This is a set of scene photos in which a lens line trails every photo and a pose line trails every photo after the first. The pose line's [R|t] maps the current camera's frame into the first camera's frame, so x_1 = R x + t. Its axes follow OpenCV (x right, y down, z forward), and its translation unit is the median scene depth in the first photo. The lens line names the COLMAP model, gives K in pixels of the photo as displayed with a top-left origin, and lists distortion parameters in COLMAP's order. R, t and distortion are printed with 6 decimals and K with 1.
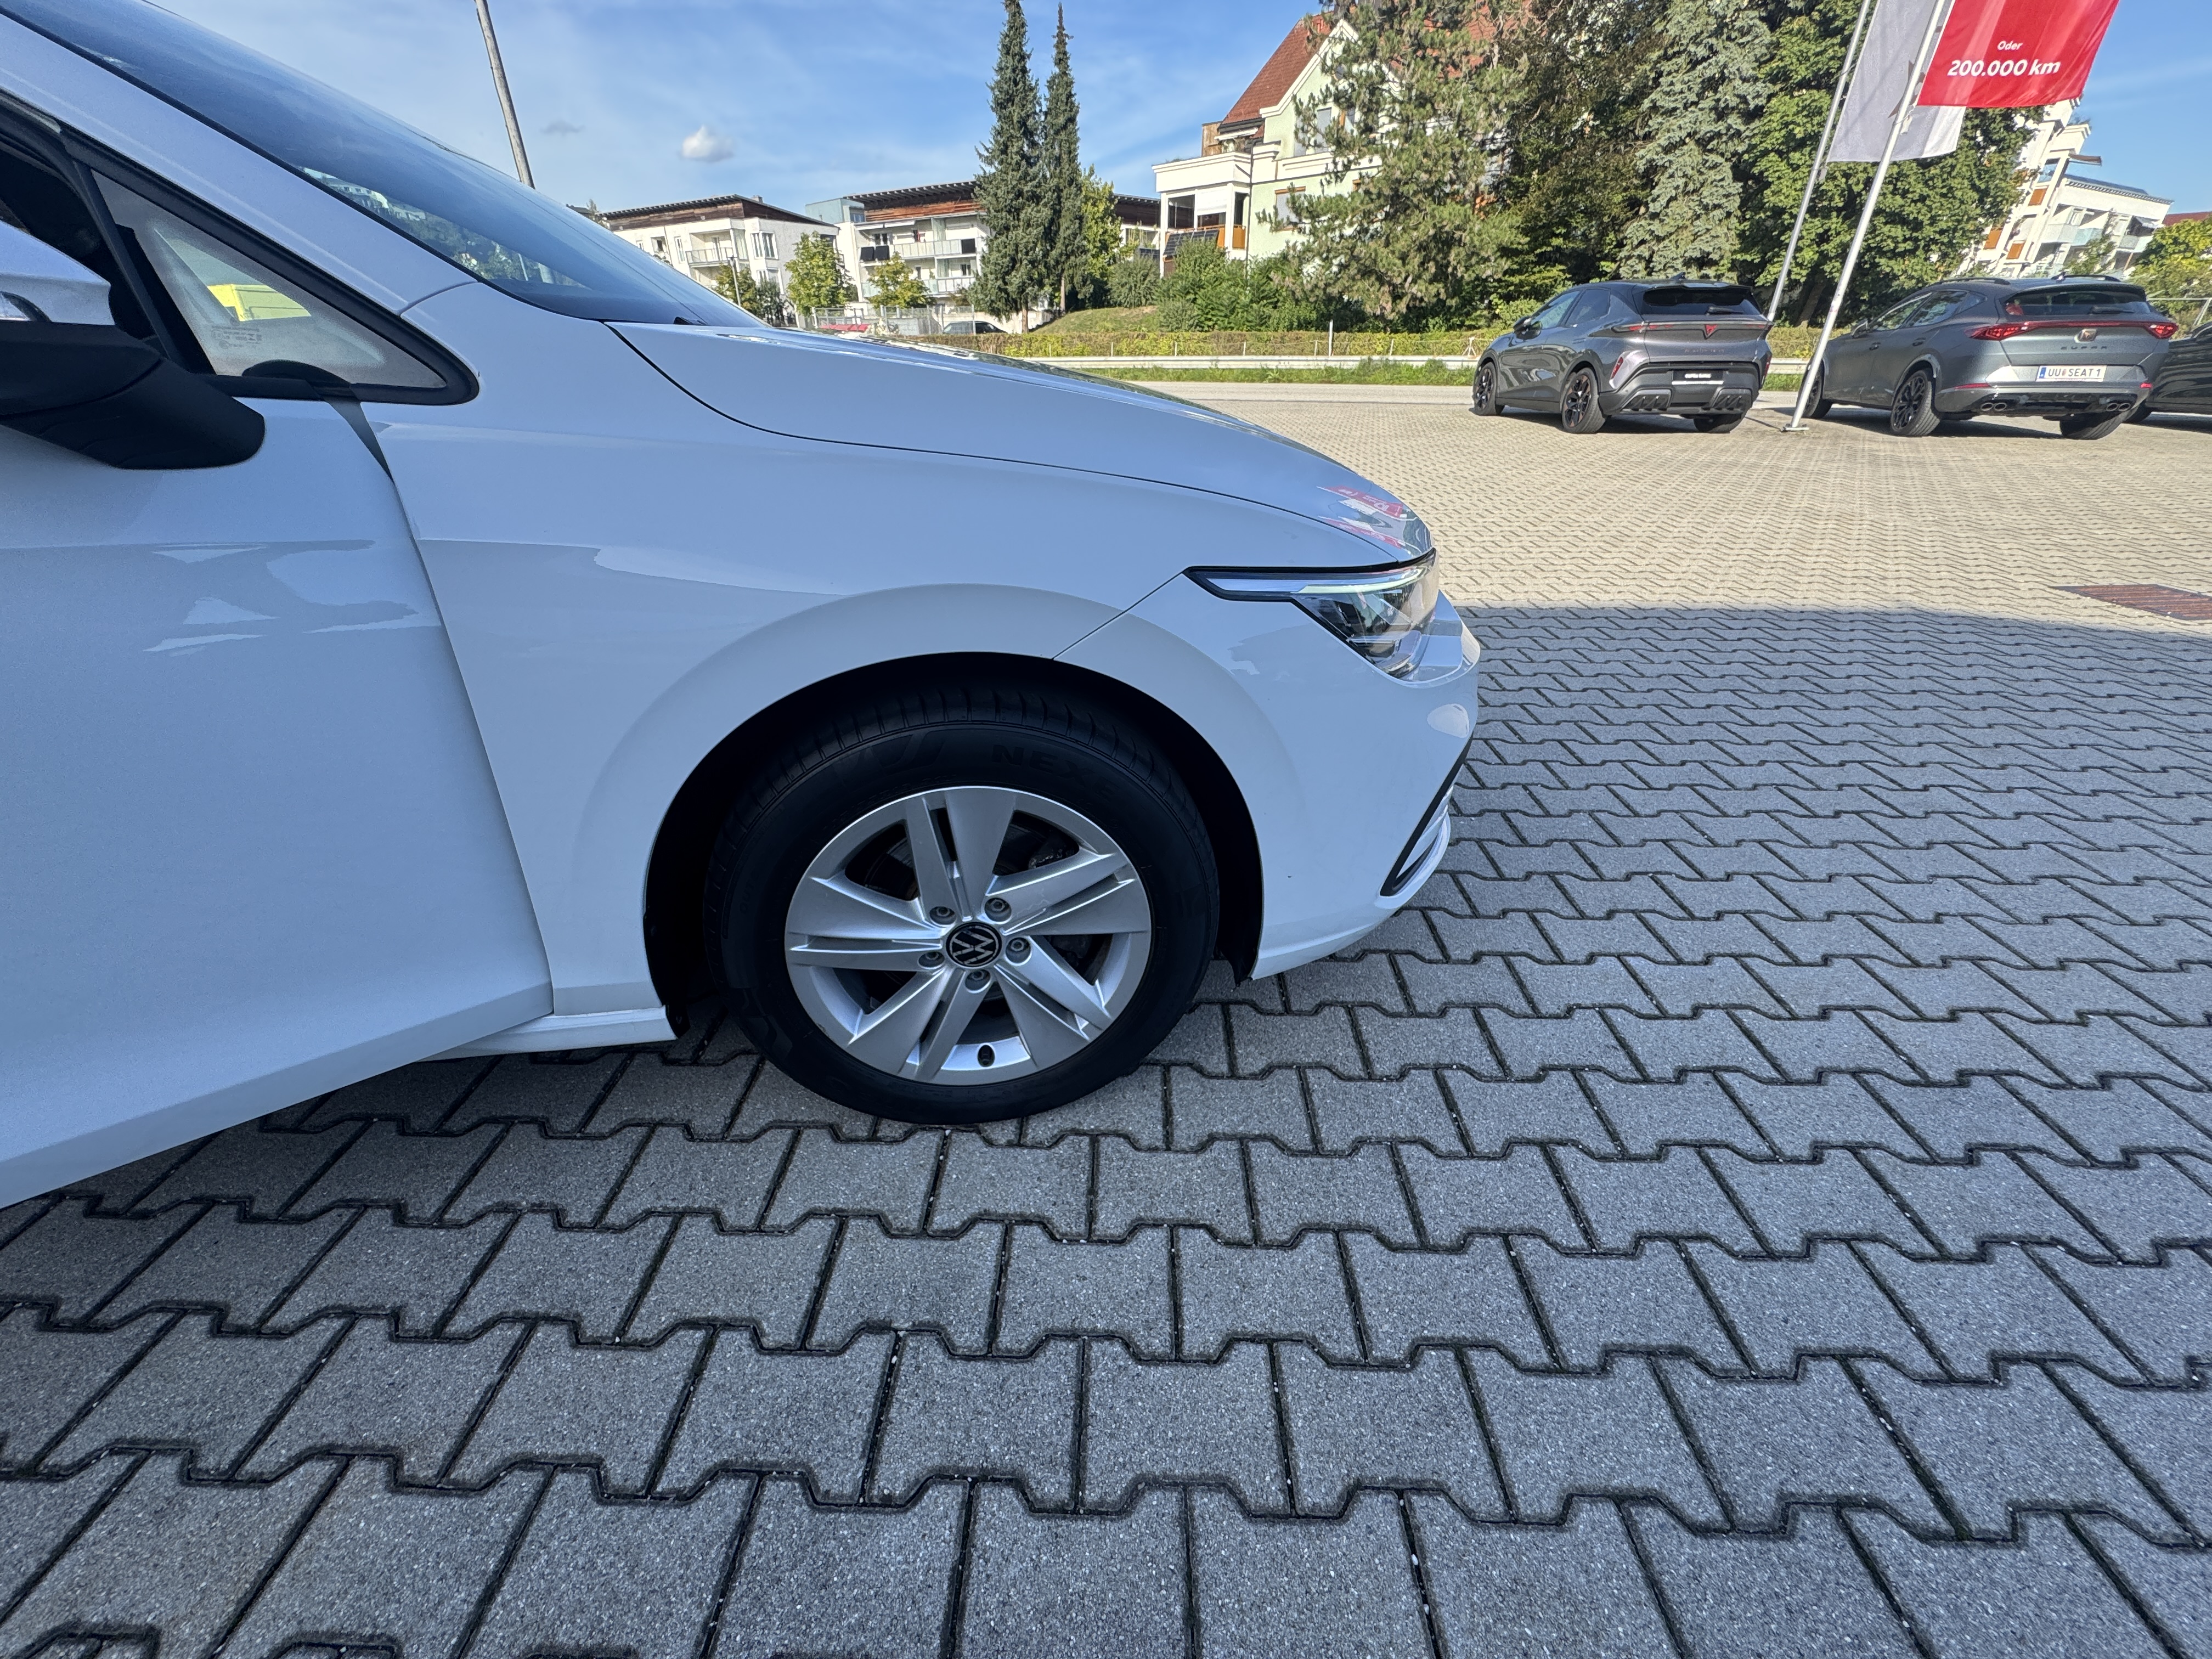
lens RADIAL K [[889.9, 0, 1098.6], [0, 889.9, 831.5], [0, 0, 1]] dist [-0.002748, -0.000119]
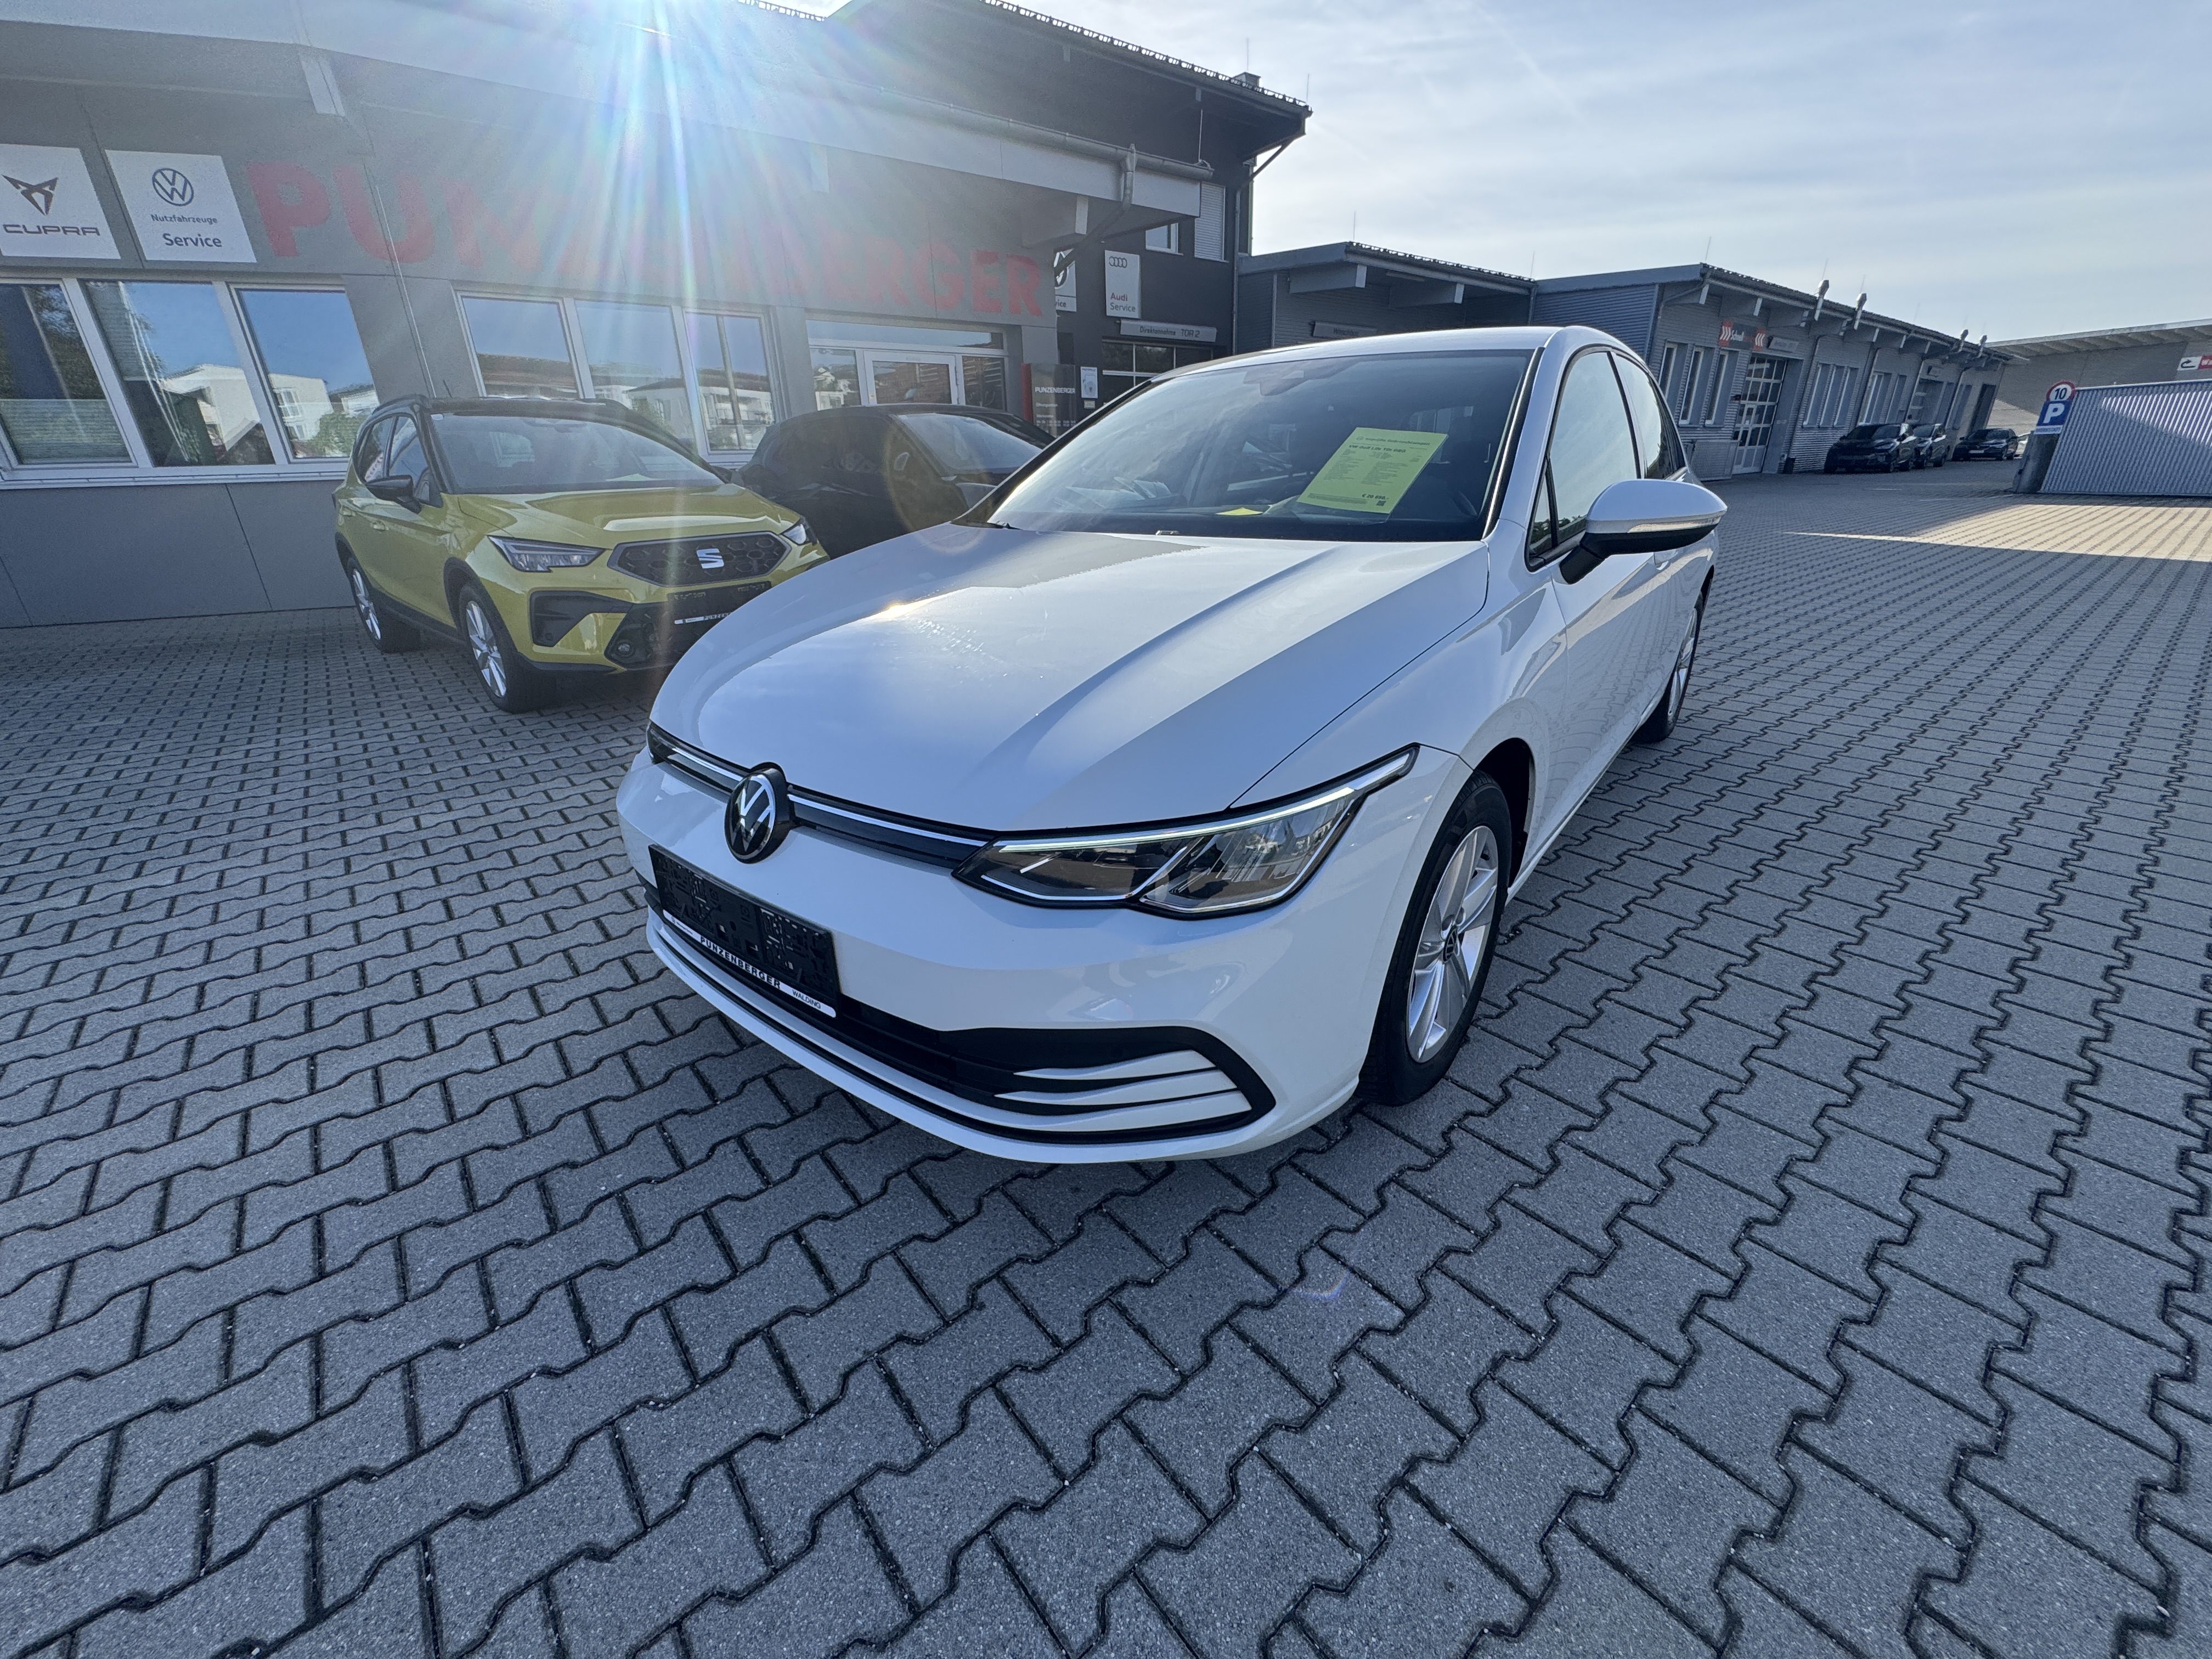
lens RADIAL K [[889.9, 0, 1104.3], [0, 889.9, 829.9], [0, 0, 1]] dist [-0.002748, -0.000119]
pose [[-0.745066, 0.273523, -0.608328, 0.589053], [-0.298303, 0.679101, 0.670699, -1.046739], [0.596567, 0.681181, -0.424382, 1.677159]]
